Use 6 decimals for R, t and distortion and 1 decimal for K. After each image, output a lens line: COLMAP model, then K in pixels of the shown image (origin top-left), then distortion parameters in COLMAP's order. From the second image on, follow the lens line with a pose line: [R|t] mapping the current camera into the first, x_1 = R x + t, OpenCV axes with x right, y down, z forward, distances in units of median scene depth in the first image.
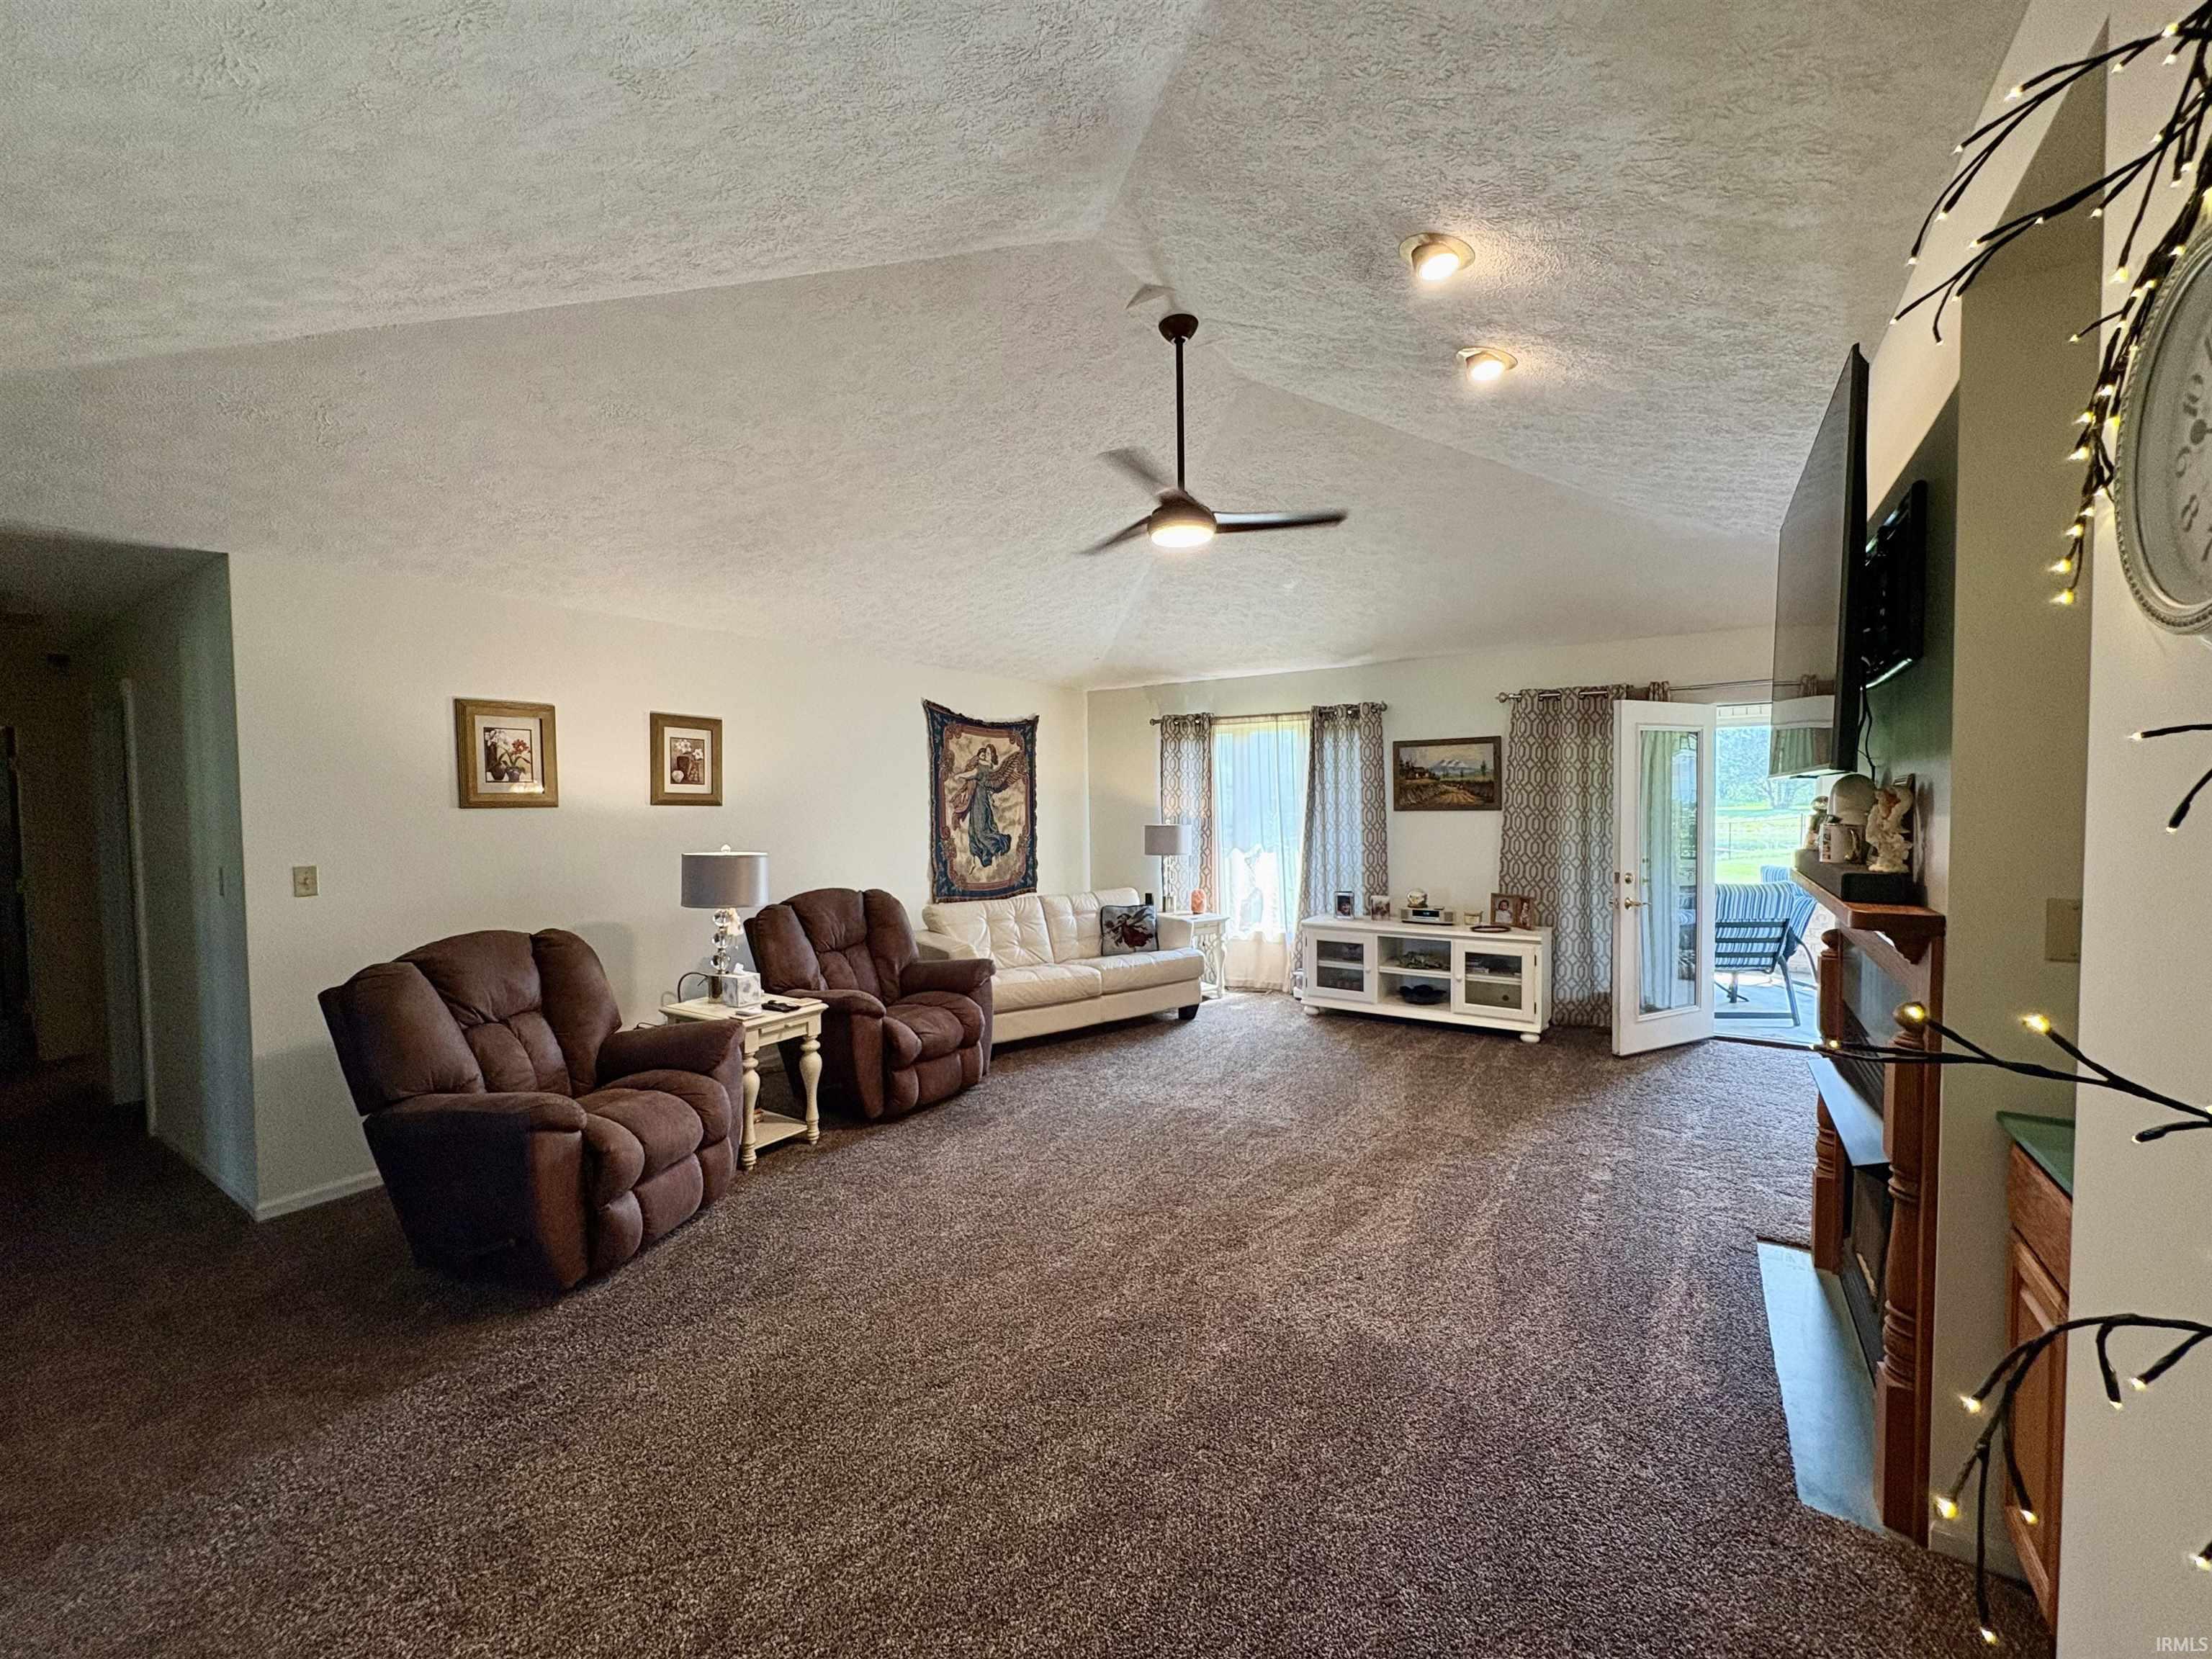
lens RADIAL K [[885.8, 0, 1116.3], [0, 885.8, 832.5], [0, 0, 1]] dist [0.000249, 0.000007]
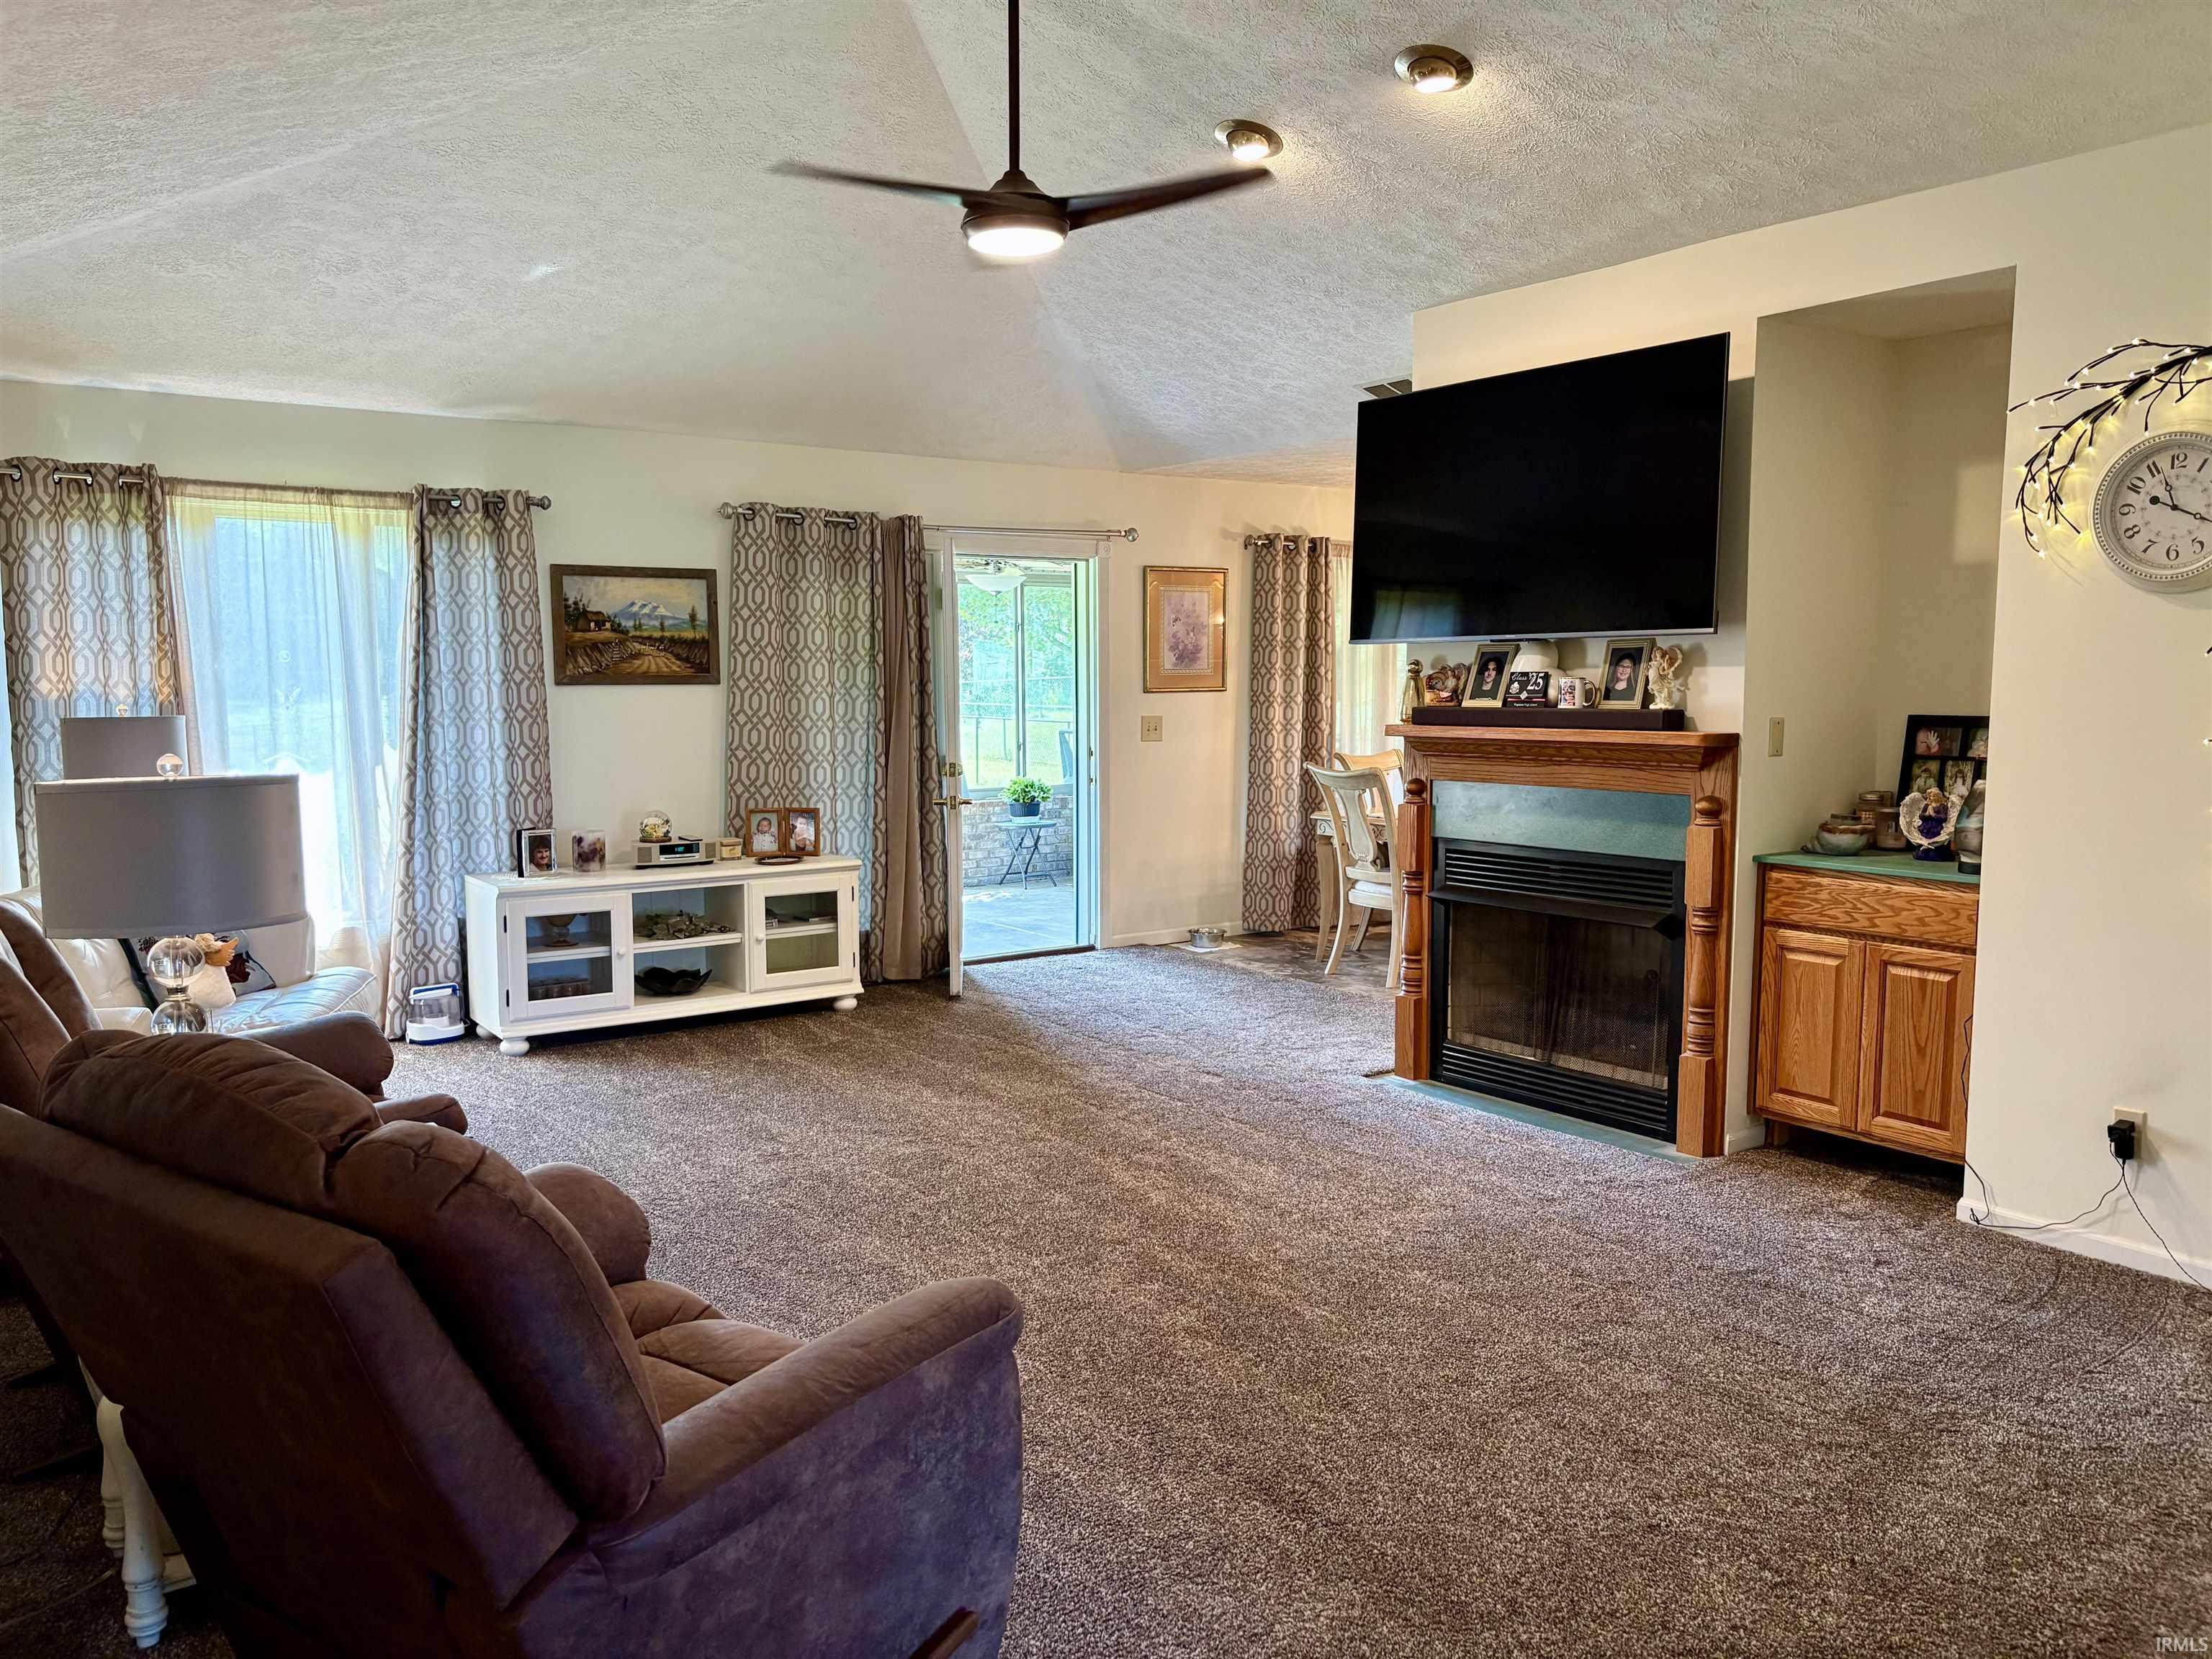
lens RADIAL K [[1688.2, 0, 1105.9], [0, 1688.2, 839.3], [0, 0, 1]] dist [0.050497, -0.051054]
pose [[0.351369, -0.081385, 0.932693, -0.649318], [0.035409, 0.996657, 0.073627, 0.007344], [-0.935567, 0.007156, 0.353076, 0.294910]]
